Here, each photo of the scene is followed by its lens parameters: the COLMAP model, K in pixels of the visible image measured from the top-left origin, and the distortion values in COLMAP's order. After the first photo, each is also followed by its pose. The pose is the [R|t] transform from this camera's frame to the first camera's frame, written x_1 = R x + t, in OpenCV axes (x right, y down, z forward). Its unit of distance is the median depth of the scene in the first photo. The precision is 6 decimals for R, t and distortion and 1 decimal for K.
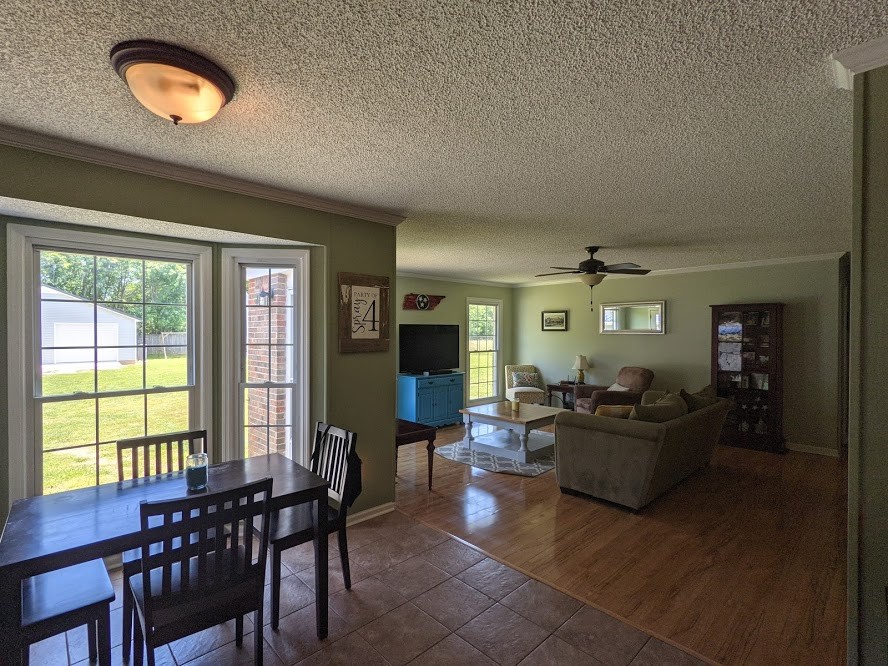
lens RADIAL K [[433.4, 0, 443.2], [0, 433.4, 334.2], [0, 0, 1]] dist [0.001875, -0.000592]
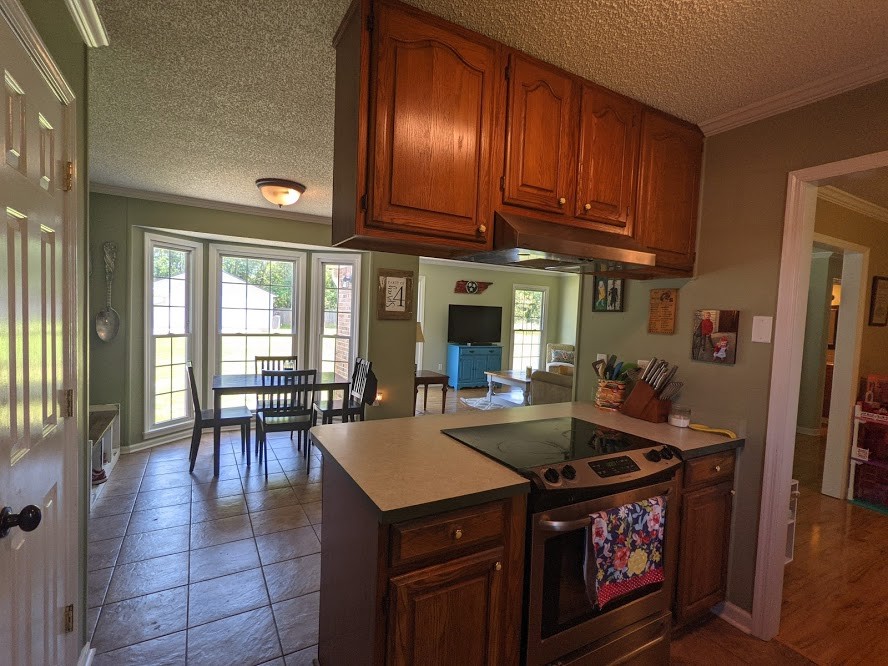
lens RADIAL K [[433.4, 0, 440.2], [0, 433.4, 335.4], [0, 0, 1]] dist [0.001875, -0.000592]
pose [[0.968034, 0.052214, -0.245323, 0.380589], [-0.041963, 0.998021, 0.046832, 0.018354], [0.247283, -0.035040, 0.968310, -0.490305]]
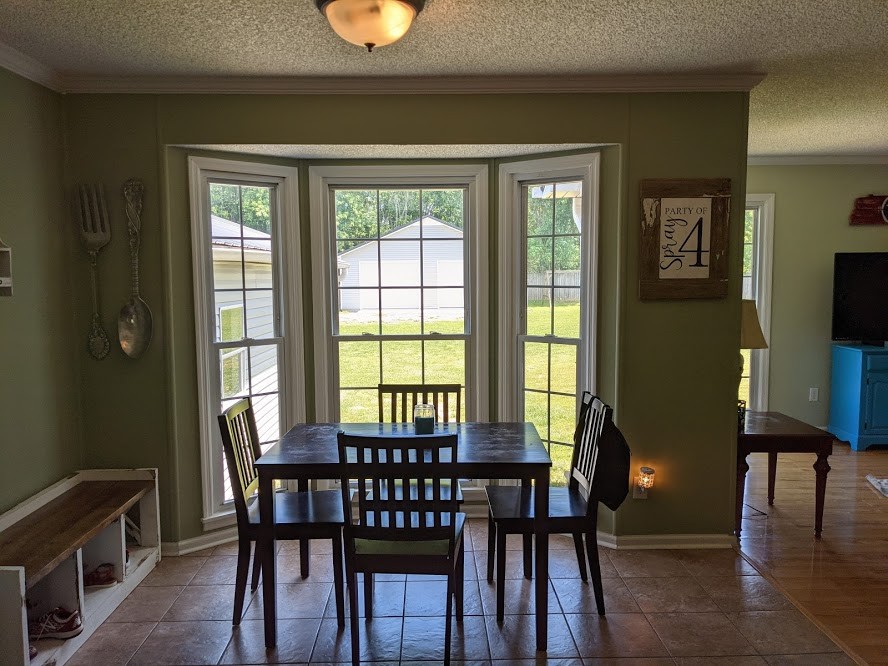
lens RADIAL K [[700.7, 0, 438.9], [0, 700.7, 331.7], [0, 0, 1]] dist [0.029841, -0.024245]
pose [[0.735186, 0.052538, -0.675826, 0.283703], [0.004324, 0.996608, 0.082179, 0.001377], [0.677851, -0.063339, 0.732466, -0.034718]]
